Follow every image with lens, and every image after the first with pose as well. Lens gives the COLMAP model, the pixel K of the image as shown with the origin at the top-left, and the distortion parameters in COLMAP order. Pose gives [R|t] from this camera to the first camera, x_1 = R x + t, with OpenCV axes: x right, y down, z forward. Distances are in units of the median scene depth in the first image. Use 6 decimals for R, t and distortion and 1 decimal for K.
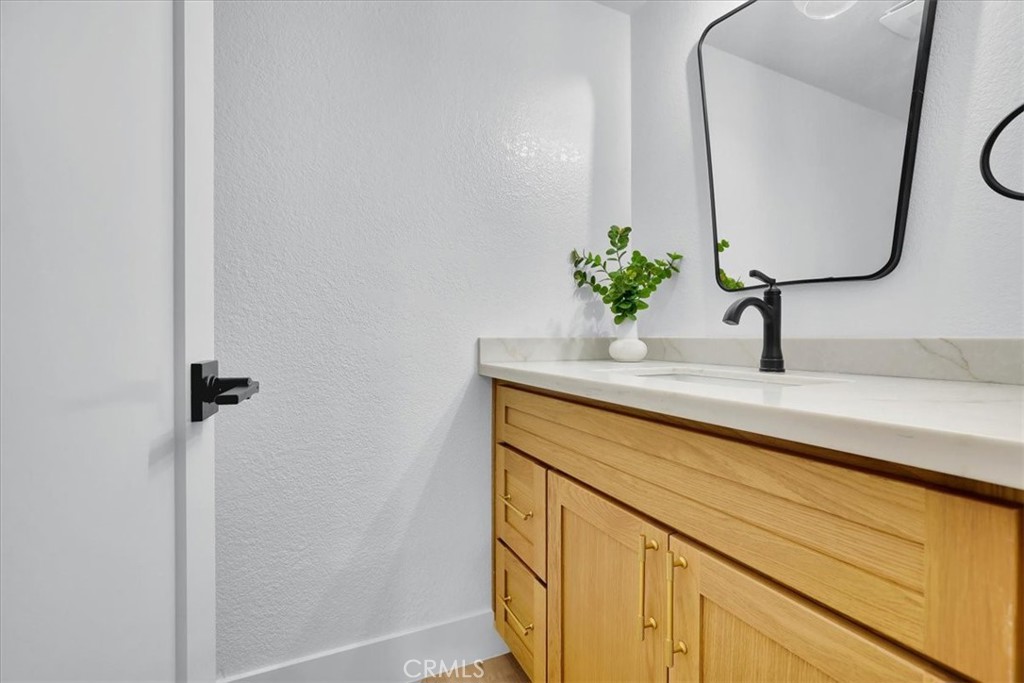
lens RADIAL K [[449.2, 0, 509.8], [0, 449.2, 341.0], [0, 0, 1]] dist [-0.001650, -0.001608]
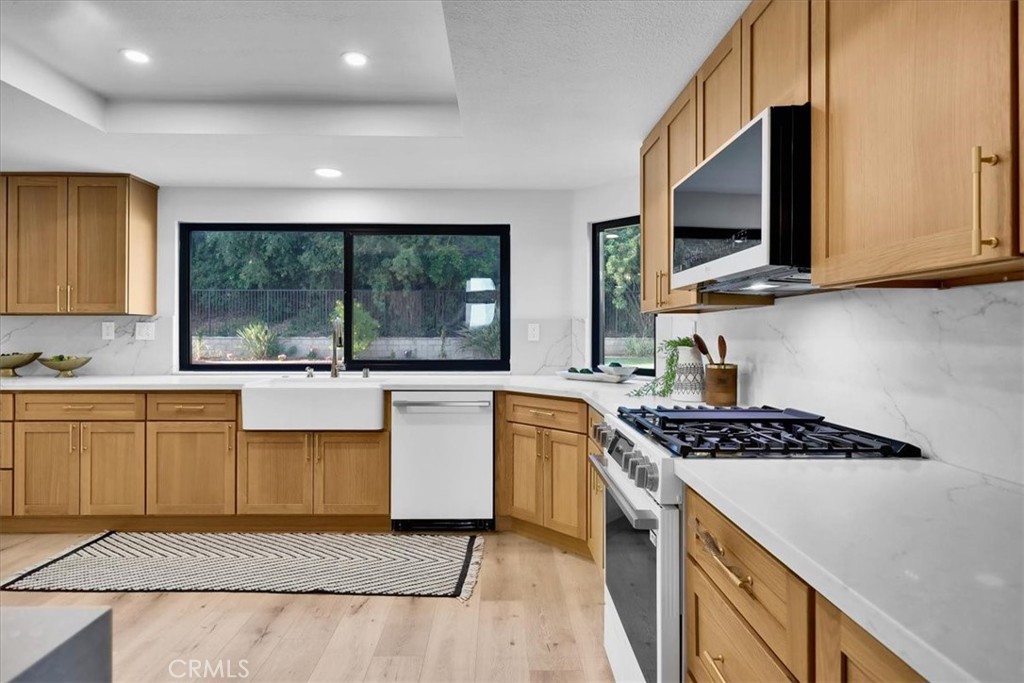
lens RADIAL K [[550.2, 0, 509.7], [0, 550.2, 339.0], [0, 0, 1]] dist [-0.001323, 0.000122]
pose [[0.398118, -0.008398, 0.917296, -1.617122], [0.001737, 0.999963, 0.008401, -0.201824], [-0.917333, -0.001751, 0.398118, -2.761338]]
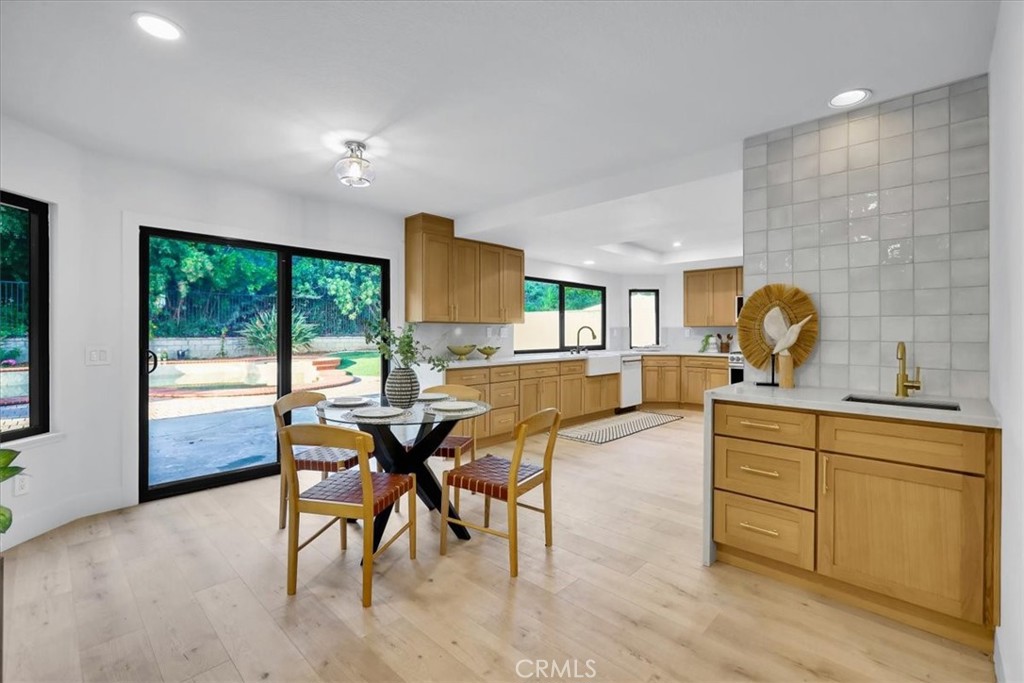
lens RADIAL K [[449.2, 0, 509.8], [0, 449.2, 341.0], [0, 0, 1]] dist [-0.001650, -0.001608]
pose [[-0.368065, -0.016260, 0.929658, -4.258395], [0.004733, 0.999801, 0.019361, -0.228954], [-0.929788, 0.011526, -0.367915, 2.768262]]
